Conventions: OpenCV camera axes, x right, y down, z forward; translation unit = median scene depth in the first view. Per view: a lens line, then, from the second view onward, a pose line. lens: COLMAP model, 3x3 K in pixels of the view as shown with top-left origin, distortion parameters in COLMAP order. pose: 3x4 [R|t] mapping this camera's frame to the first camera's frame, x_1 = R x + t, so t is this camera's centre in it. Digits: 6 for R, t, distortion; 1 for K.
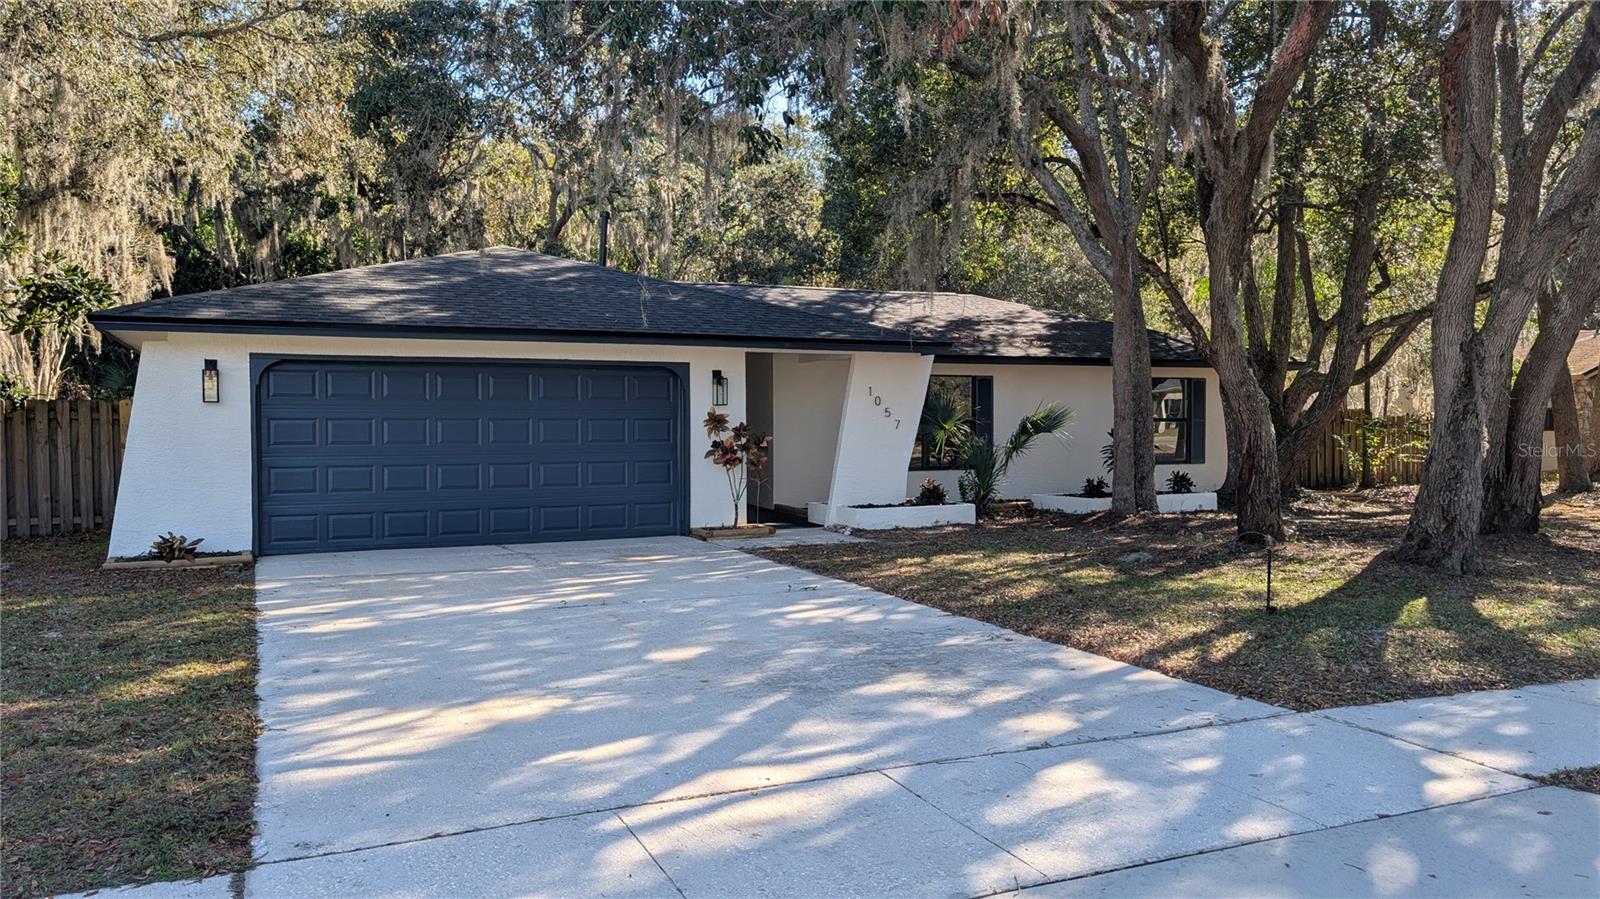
lens RADIAL K [[1179.7, 0, 800.0], [0, 1179.7, 449.5], [0, 0, 1]] dist [0.058414, -0.008667]
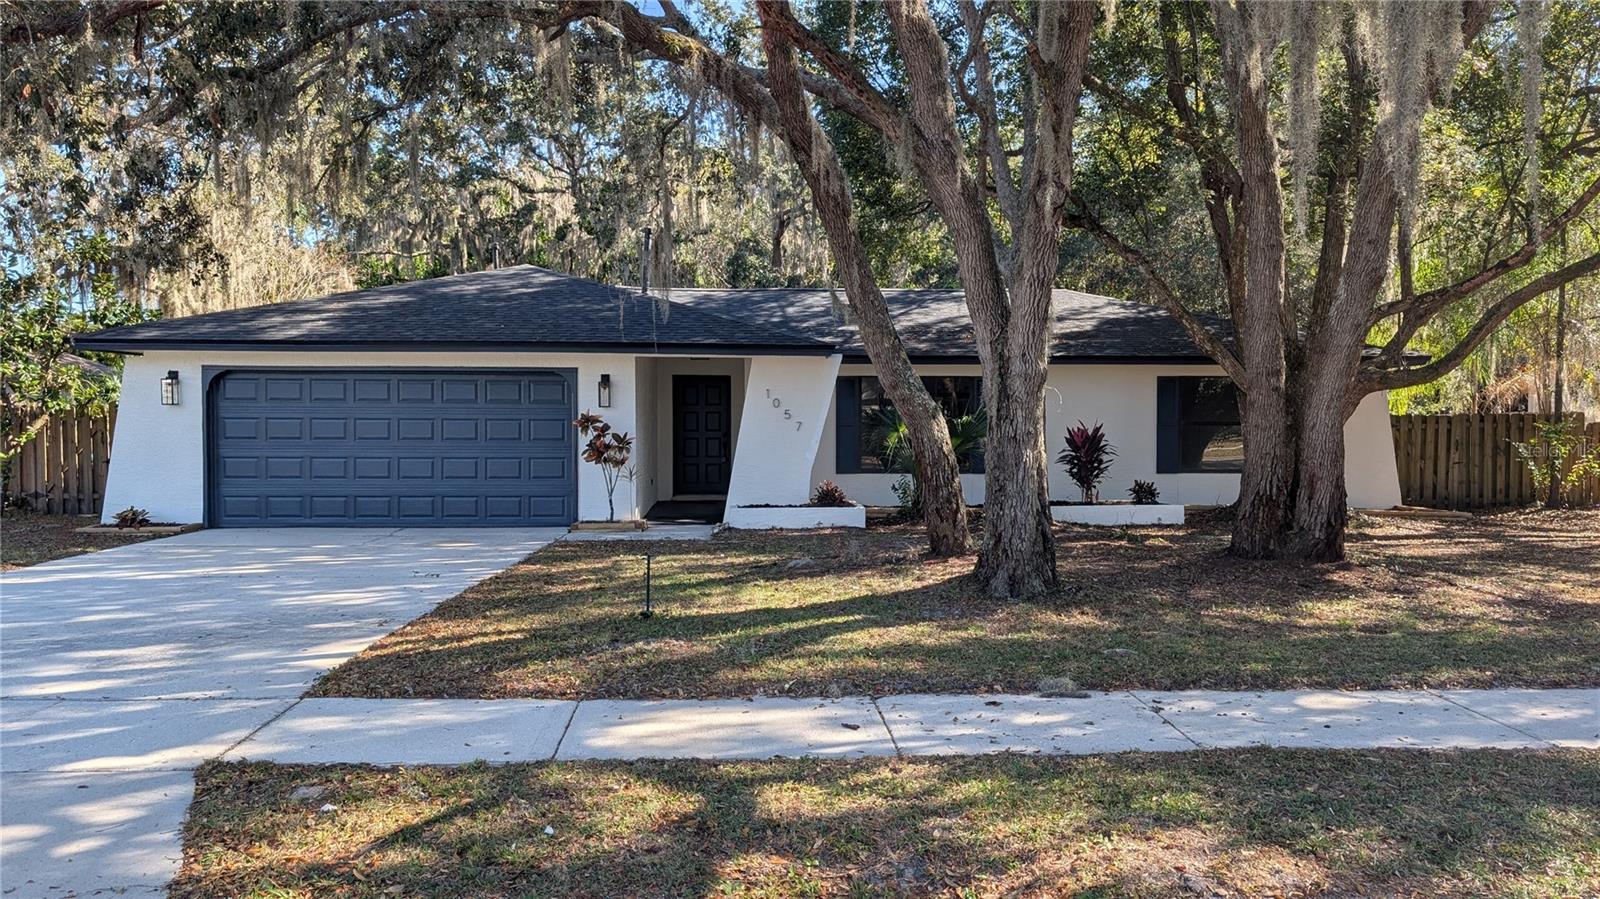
lens RADIAL K [[1179.7, 0, 800.0], [0, 1179.7, 449.5], [0, 0, 1]] dist [0.058414, -0.008667]
pose [[0.921187, 0.014837, -0.388837, 0.518272], [-0.014313, 0.999889, 0.004245, -0.006143], [0.388856, 0.001655, 0.921297, 0.080045]]
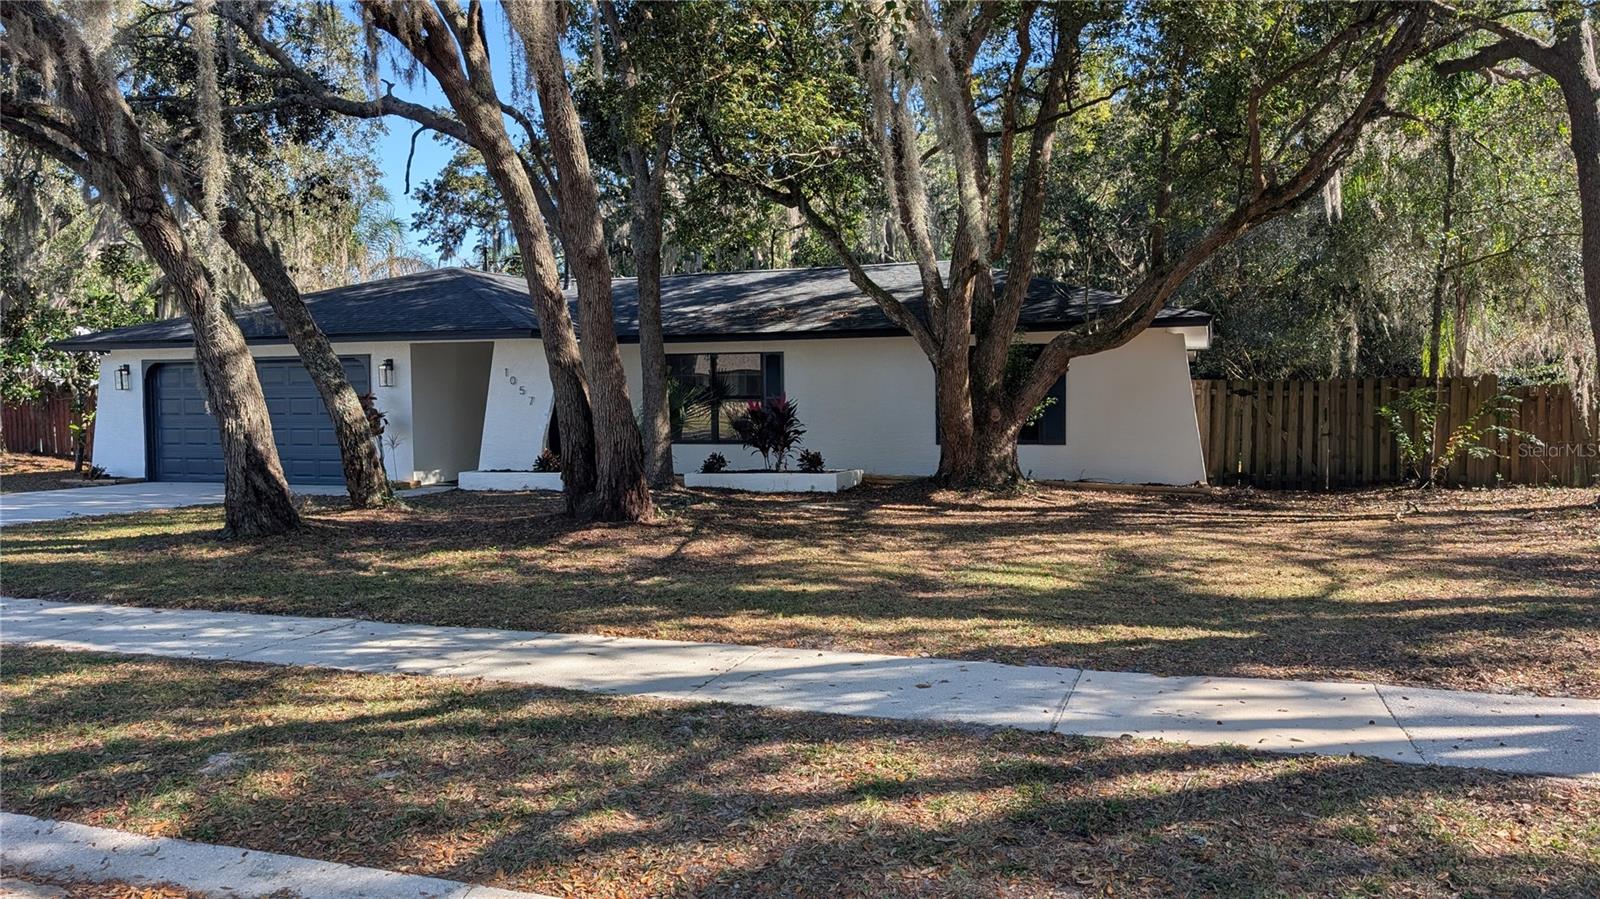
lens RADIAL K [[1179.7, 0, 800.0], [0, 1179.7, 449.5], [0, 0, 1]] dist [0.058414, -0.008667]
pose [[0.696336, 0.024979, -0.717281, 1.177727], [-0.008844, 0.999617, 0.026226, -0.007289], [0.717661, -0.011918, 0.696291, 0.428197]]
